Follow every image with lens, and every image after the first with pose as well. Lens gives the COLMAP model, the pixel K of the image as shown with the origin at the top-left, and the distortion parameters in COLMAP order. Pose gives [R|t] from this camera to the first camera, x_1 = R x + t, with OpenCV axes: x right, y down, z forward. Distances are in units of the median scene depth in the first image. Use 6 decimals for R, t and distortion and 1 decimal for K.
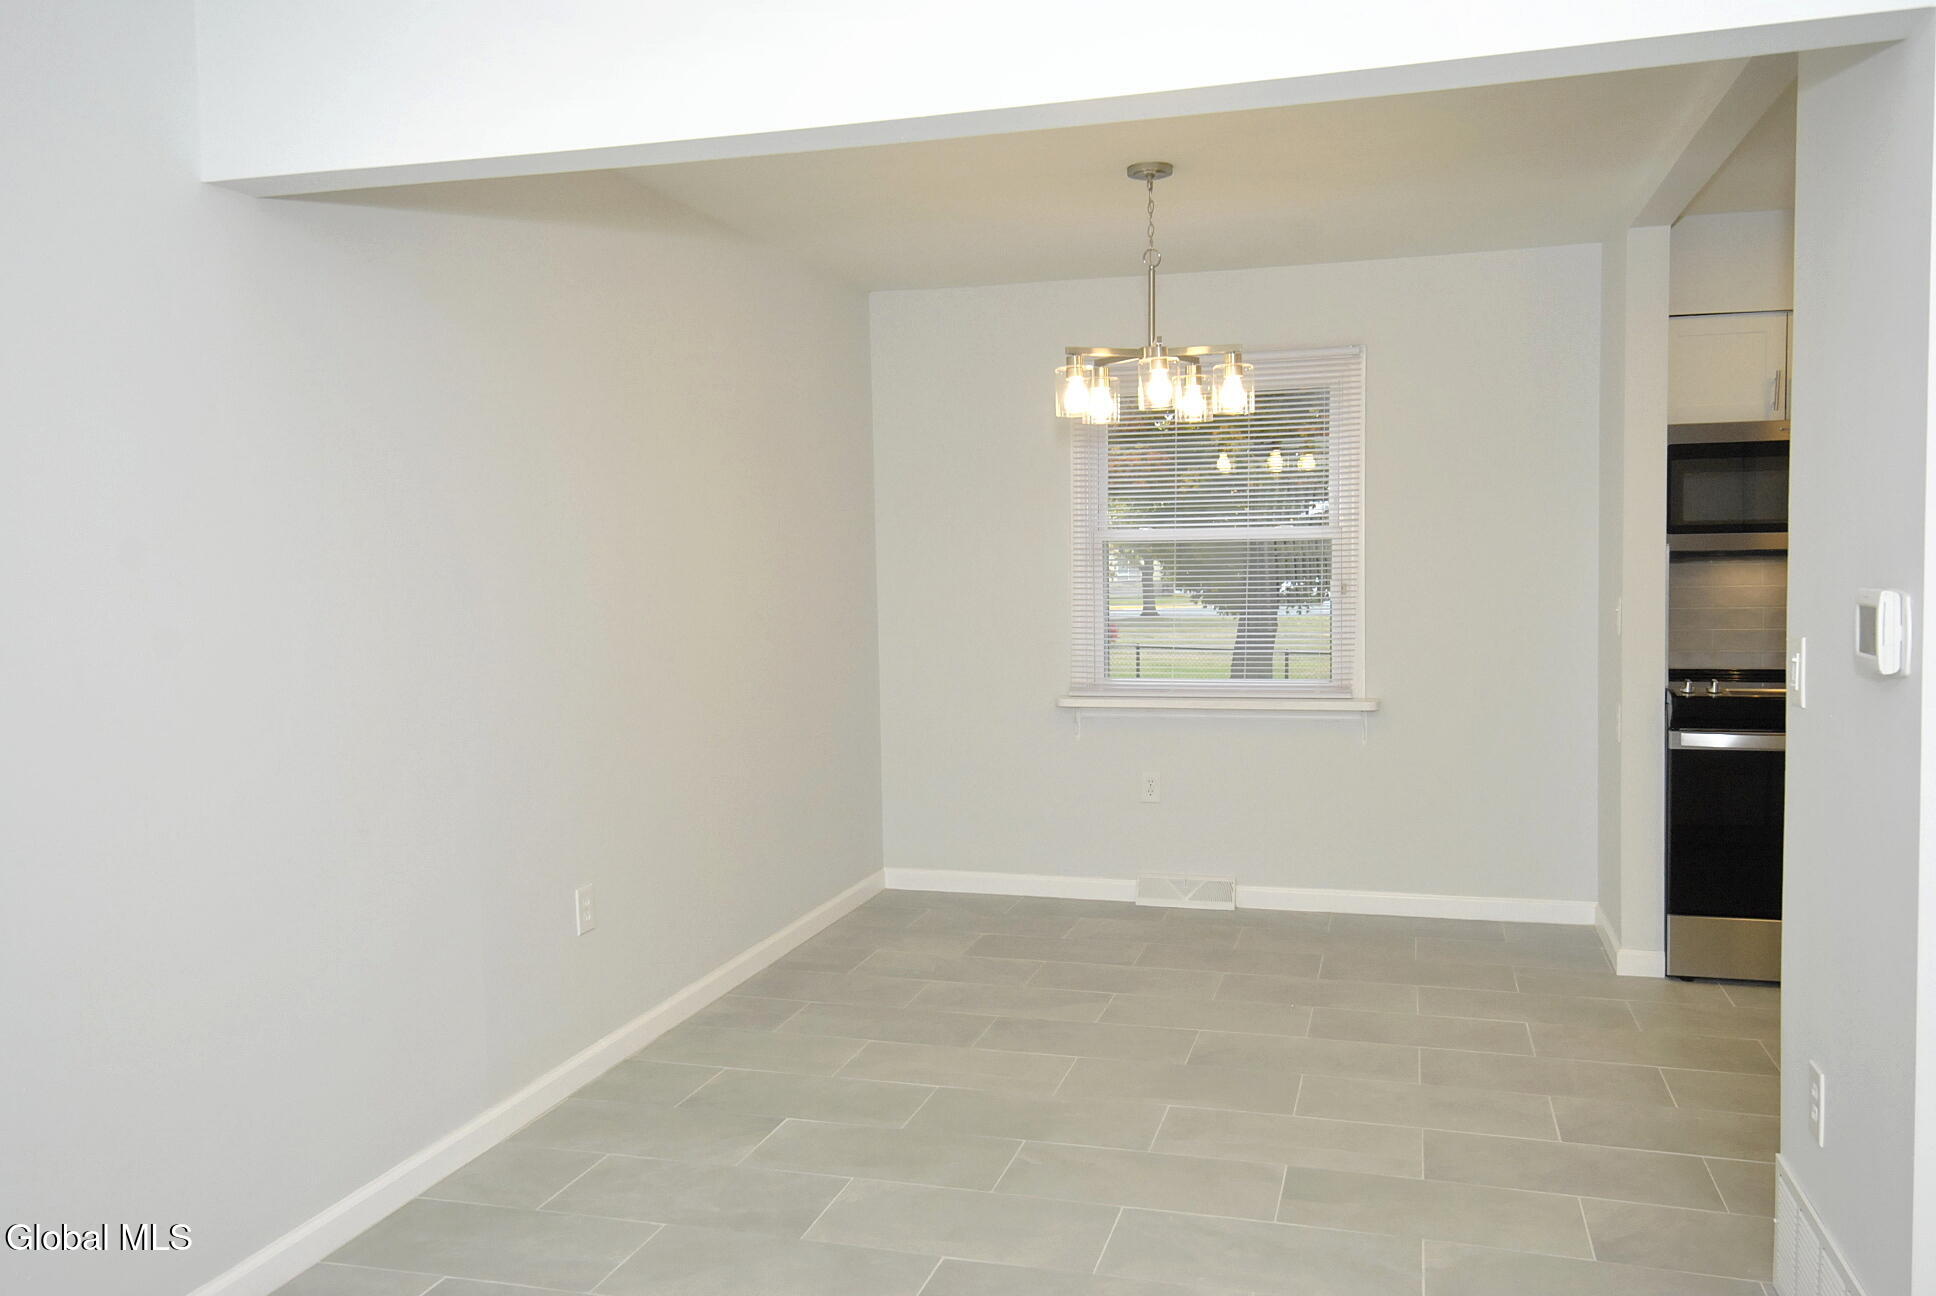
lens RADIAL K [[1580.7, 0, 968.0], [0, 1580.7, 648.0], [0, 0, 1]] dist [0.102911, 0.000155]
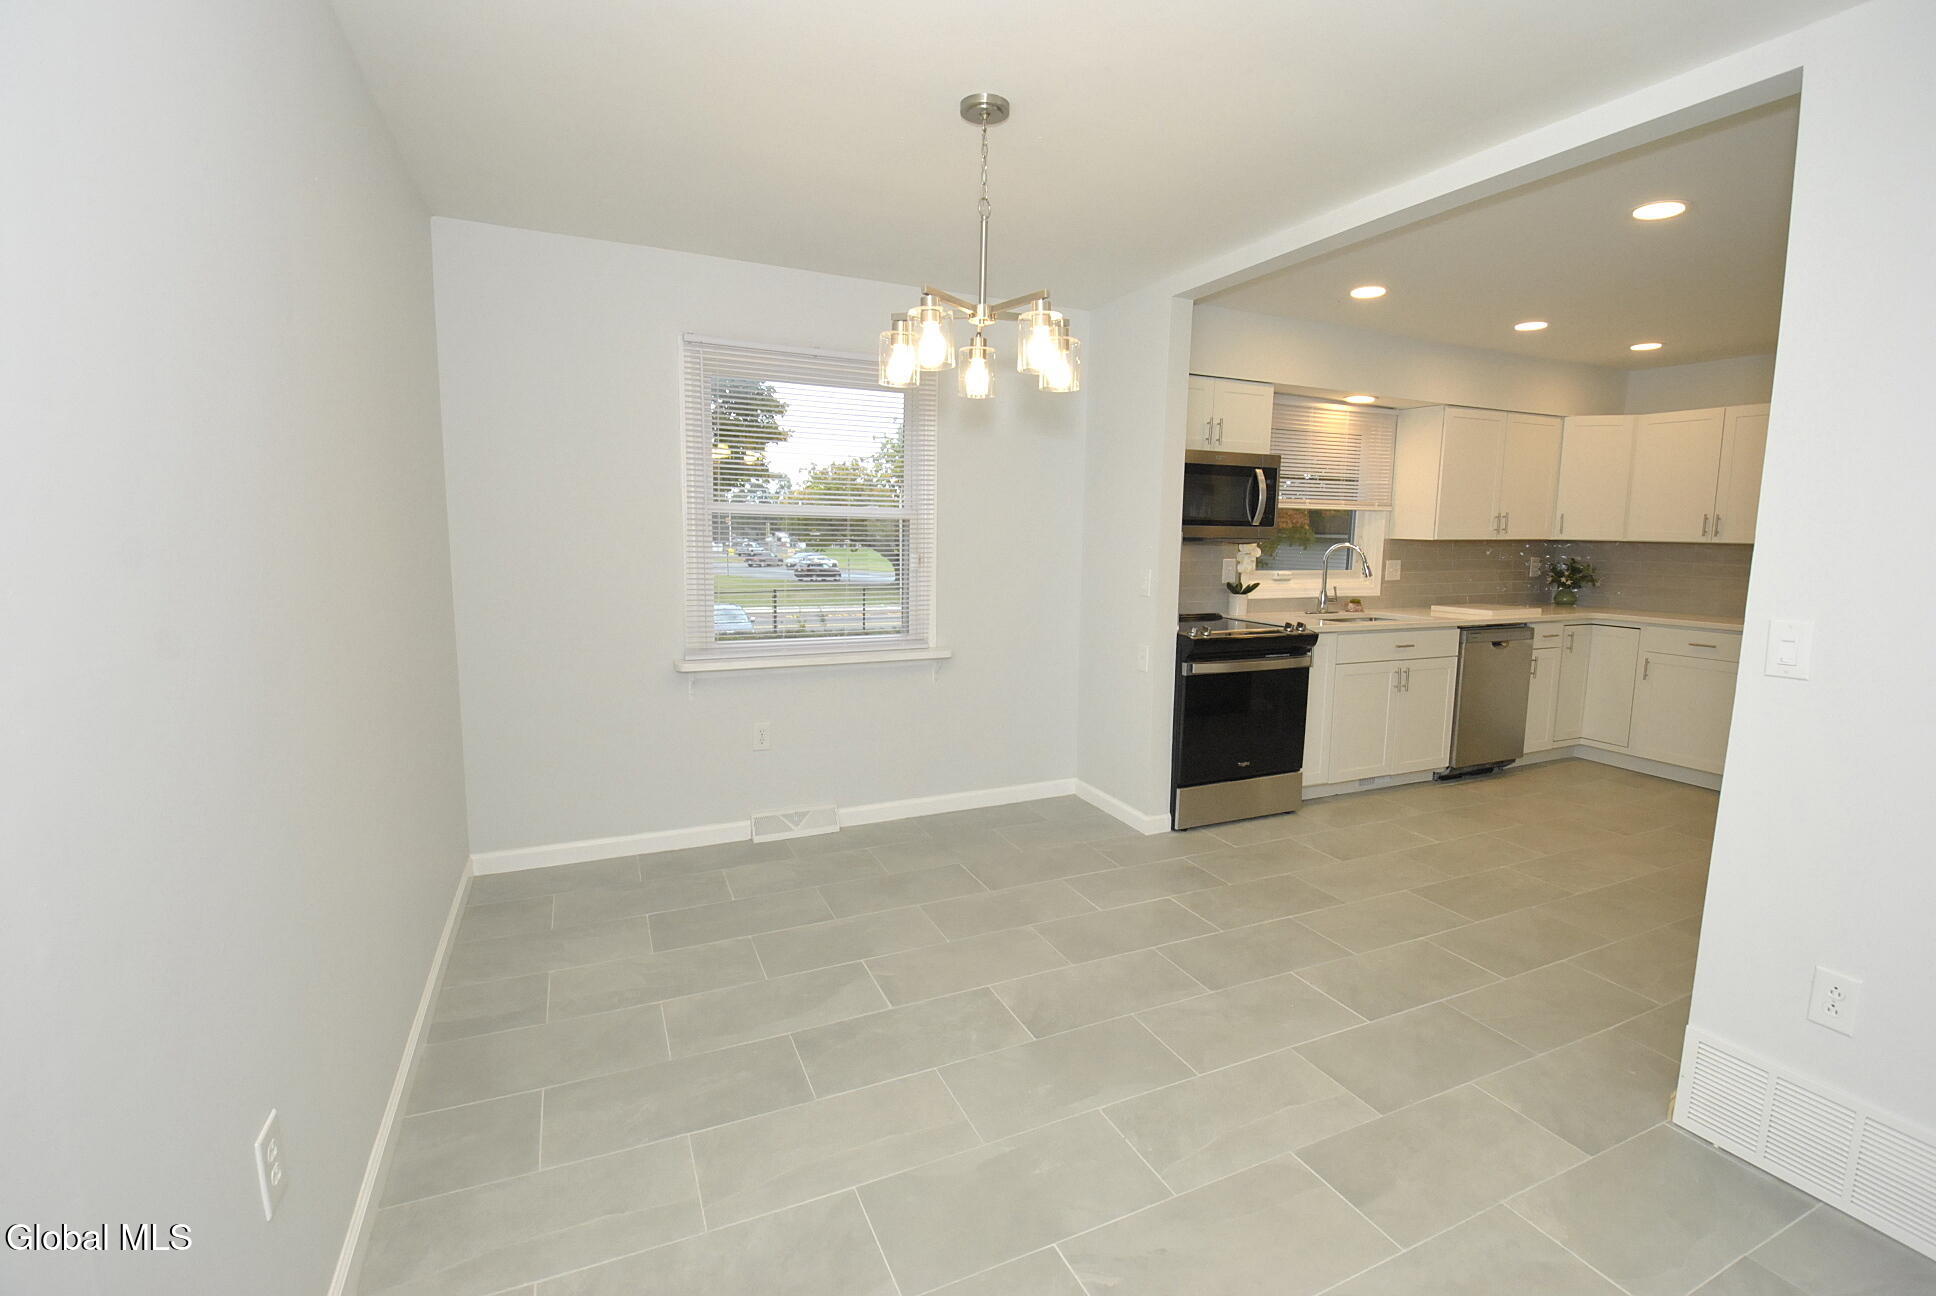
lens RADIAL K [[850.2, 0, 965.9], [0, 850.2, 631.3], [0, 0, 1]] dist [0.002617, -0.019747]
pose [[0.746992, -0.051989, 0.662797, -0.207370], [0.013667, 0.997928, 0.062874, -0.026769], [-0.664693, -0.037908, 0.746154, 0.554719]]
